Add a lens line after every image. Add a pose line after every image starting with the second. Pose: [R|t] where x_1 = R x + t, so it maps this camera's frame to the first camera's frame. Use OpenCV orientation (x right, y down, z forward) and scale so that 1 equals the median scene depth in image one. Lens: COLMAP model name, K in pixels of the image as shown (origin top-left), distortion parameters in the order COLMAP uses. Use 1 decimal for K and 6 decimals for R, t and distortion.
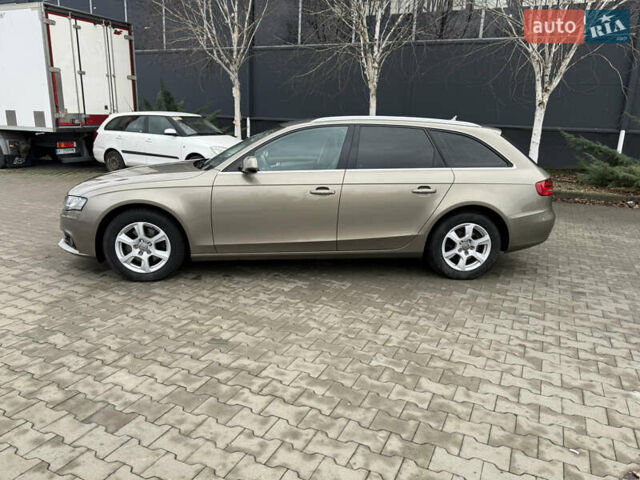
lens RADIAL K [[479.7, 0, 317.7], [0, 479.7, 239.4], [0, 0, 1]] dist [0.086387, -0.125823]
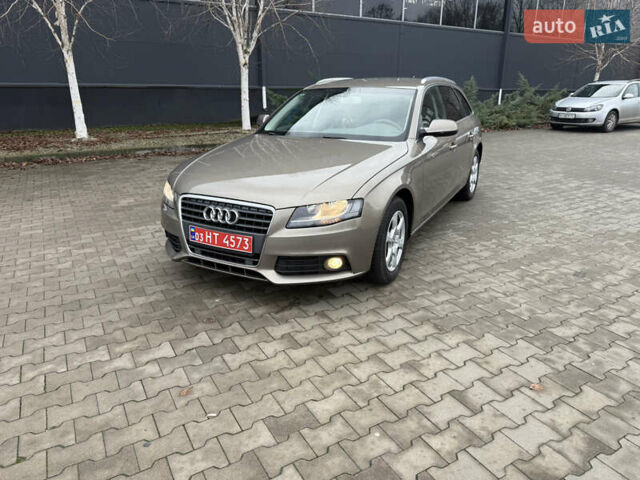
lens RADIAL K [[450.1, 0, 321.4], [0, 450.1, 239.0], [0, 0, 1]] dist [0.076324, -0.111438]
pose [[0.551211, -0.292507, 0.781413, -1.051076], [0.214483, 0.954737, 0.206091, -0.178064], [-0.806327, 0.054000, 0.589000, 0.635697]]
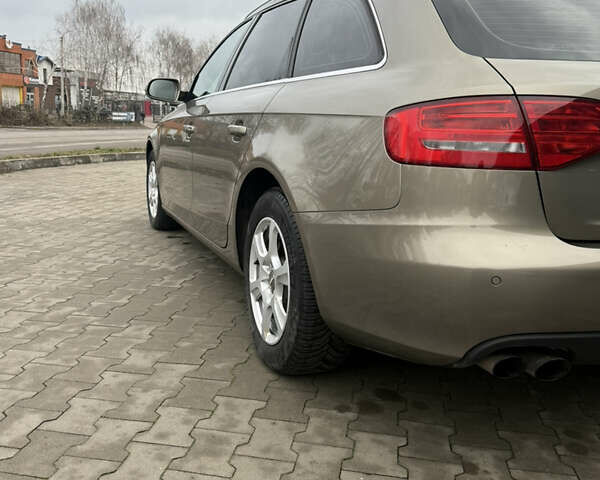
lens RADIAL K [[591.7, 0, 293.0], [0, 591.7, 236.8], [0, 0, 1]] dist [0.159970, -0.297906]
pose [[0.267434, 0.163485, -0.949606, 0.806914], [-0.250356, 0.963446, 0.095361, -0.071886], [0.930484, 0.212237, 0.298587, 0.924373]]
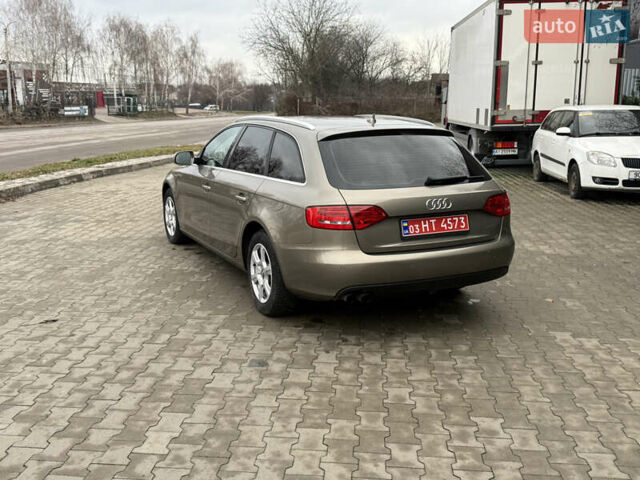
lens RADIAL K [[647.1, 0, 306.7], [0, 647.1, 238.3], [0, 0, 1]] dist [0.172771, -0.381932]
pose [[0.335829, 0.163042, -0.927705, 1.432460], [-0.213360, 0.972473, 0.093674, -0.171584], [0.917440, 0.166476, 0.361371, 0.704996]]
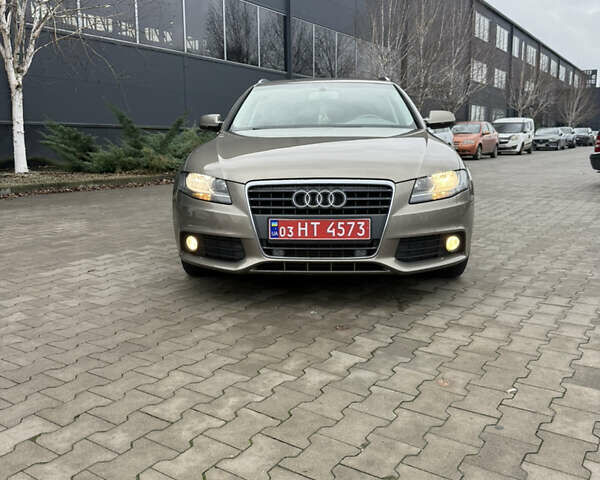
lens RADIAL K [[561.0, 0, 298.6], [0, 561.0, 230.0], [0, 0, 1]] dist [0.140242, -0.264465]
pose [[0.134260, -0.184274, 0.973662, -1.270485], [0.246868, 0.957799, 0.147231, -0.174957], [-0.959703, 0.220598, 0.174086, 1.084459]]
